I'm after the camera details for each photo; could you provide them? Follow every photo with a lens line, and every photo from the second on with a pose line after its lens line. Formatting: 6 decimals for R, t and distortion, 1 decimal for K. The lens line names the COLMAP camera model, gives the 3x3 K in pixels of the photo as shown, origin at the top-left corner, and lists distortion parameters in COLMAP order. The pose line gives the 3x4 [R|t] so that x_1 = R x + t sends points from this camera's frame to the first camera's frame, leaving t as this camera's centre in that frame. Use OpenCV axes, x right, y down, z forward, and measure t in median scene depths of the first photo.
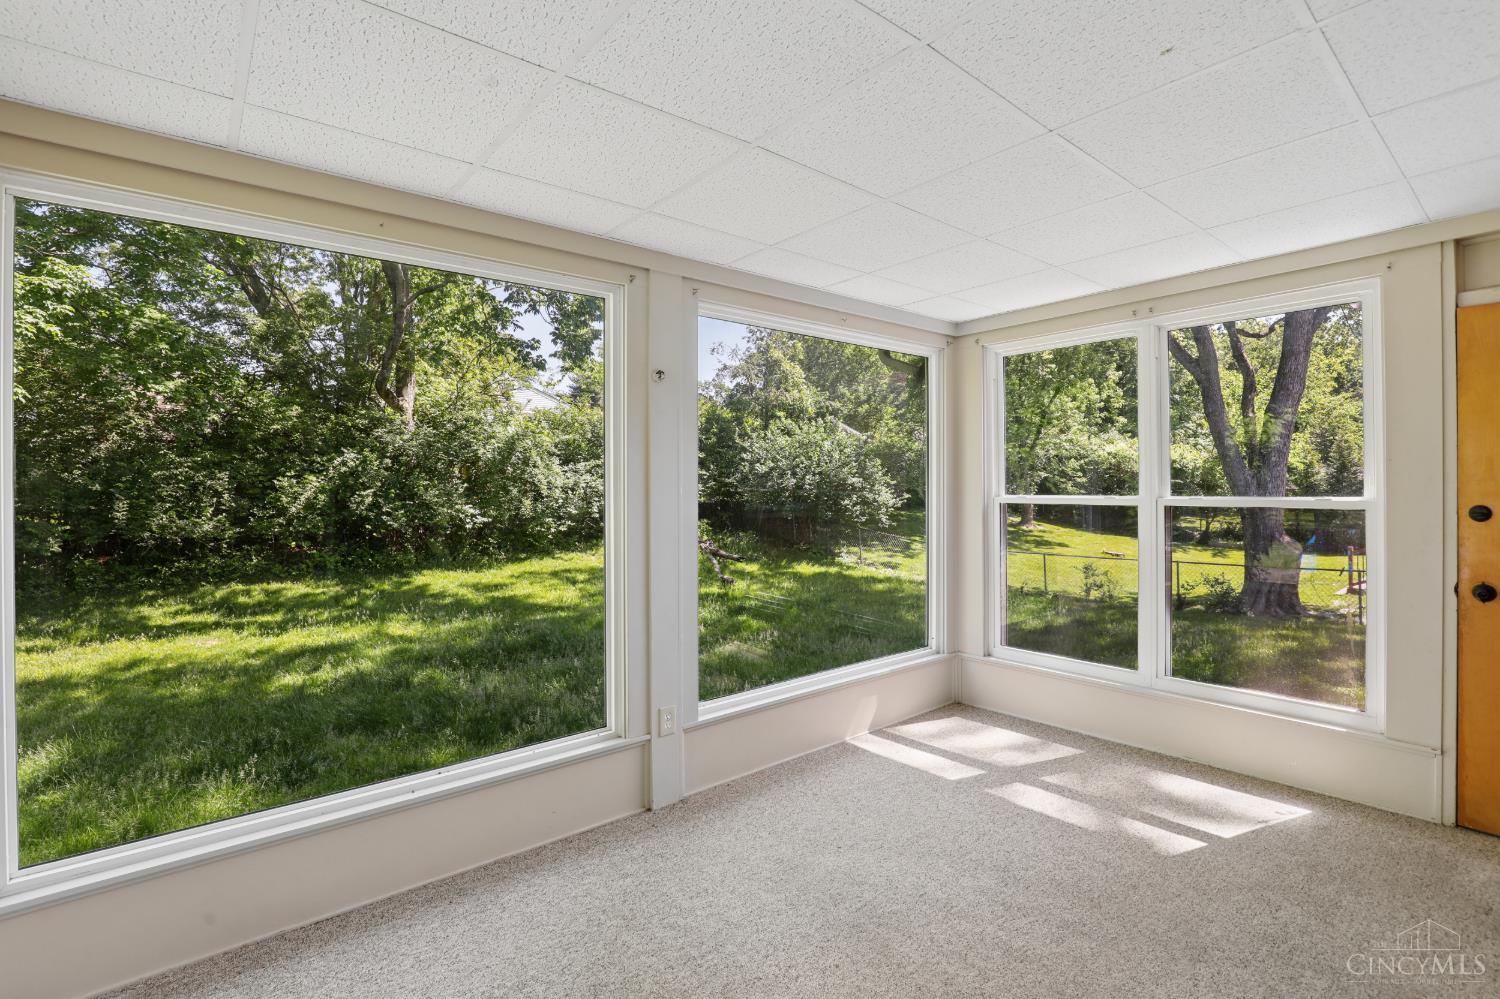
lens RADIAL K [[691.8, 0, 742.9], [0, 691.8, 491.1], [0, 0, 1]] dist [-0.033109, 0.004773]
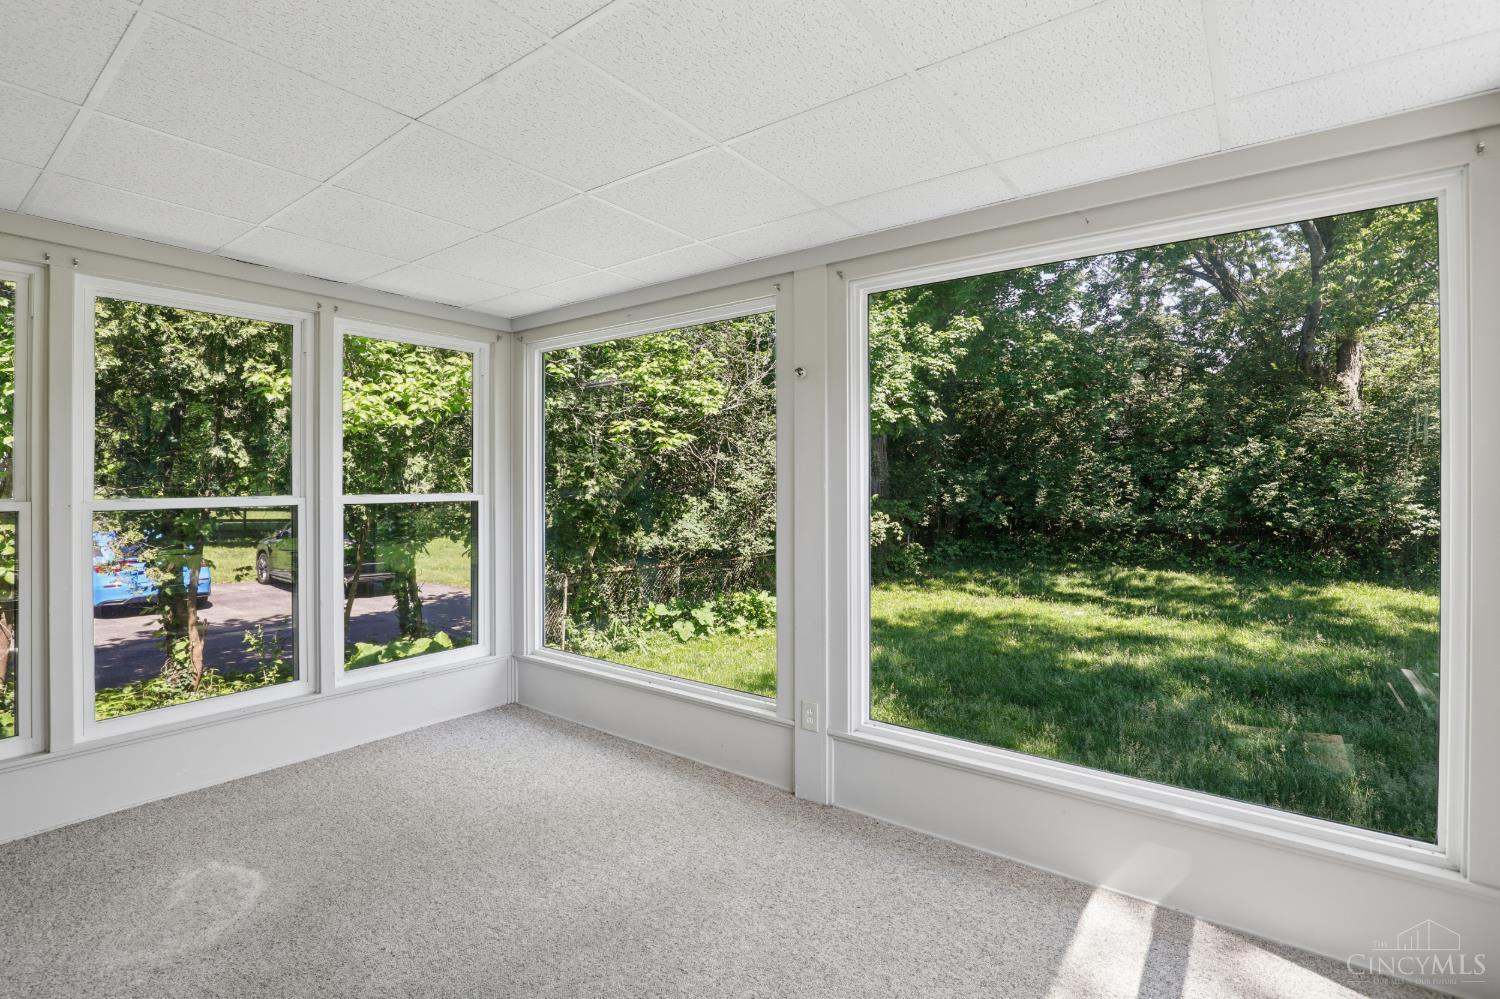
lens RADIAL K [[691.8, 0, 754.1], [0, 691.8, 495.8], [0, 0, 1]] dist [-0.033109, 0.004773]
pose [[0.247335, 0.028026, -0.968525, 0.164907], [-0.008810, 0.999605, 0.026676, -0.002626], [0.968890, 0.001935, 0.247484, 0.133704]]
